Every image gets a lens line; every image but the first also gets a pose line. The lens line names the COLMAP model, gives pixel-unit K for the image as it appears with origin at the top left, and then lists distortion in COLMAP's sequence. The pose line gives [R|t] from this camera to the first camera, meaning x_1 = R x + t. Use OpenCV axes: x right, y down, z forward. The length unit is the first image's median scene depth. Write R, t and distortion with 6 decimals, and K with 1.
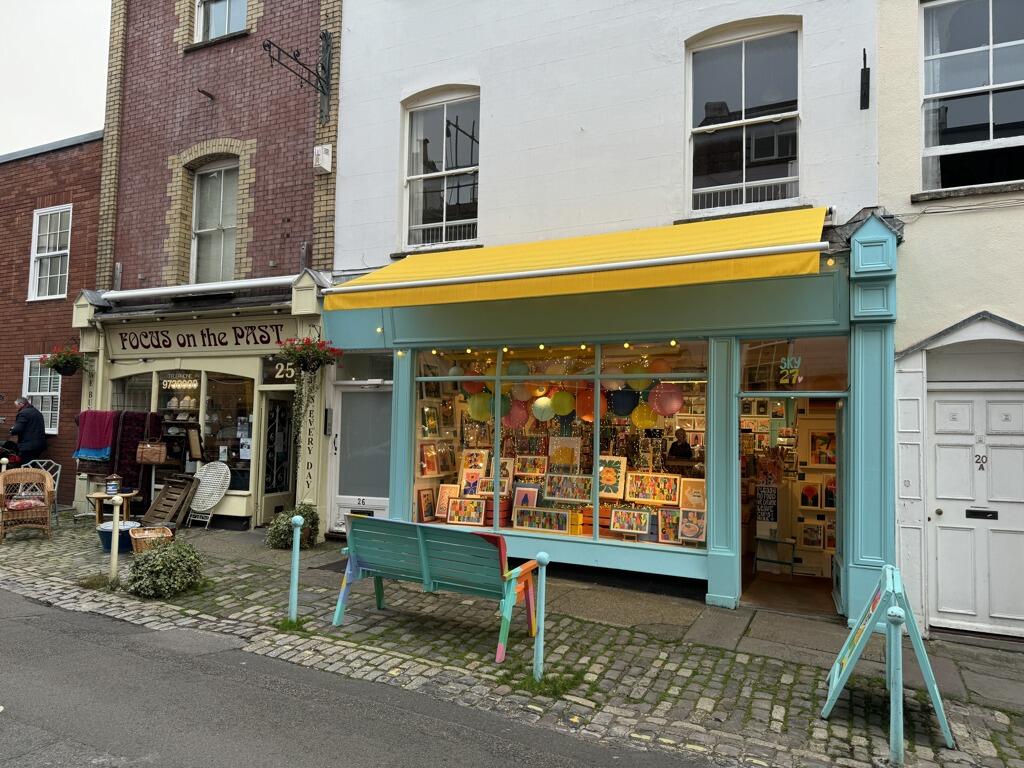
lens RADIAL K [[718.4, 0, 509.1], [0, 718.4, 381.4], [0, 0, 1]] dist [0.045358, -0.040107]
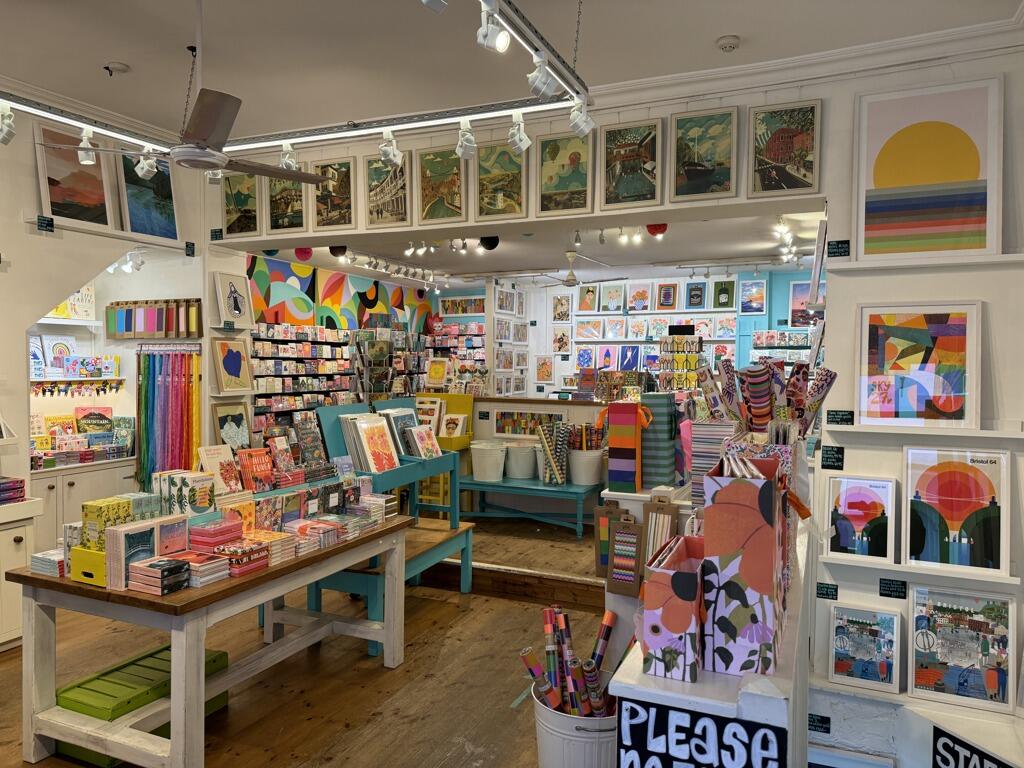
lens RADIAL K [[718.4, 0, 512.3], [0, 718.4, 387.5], [0, 0, 1]] dist [0.045358, -0.040107]
pose [[0.998846, -0.023266, 0.042024, 0.254346], [0.018475, 0.993648, 0.111007, 0.064045], [-0.044340, -0.110102, 0.992931, 0.701275]]
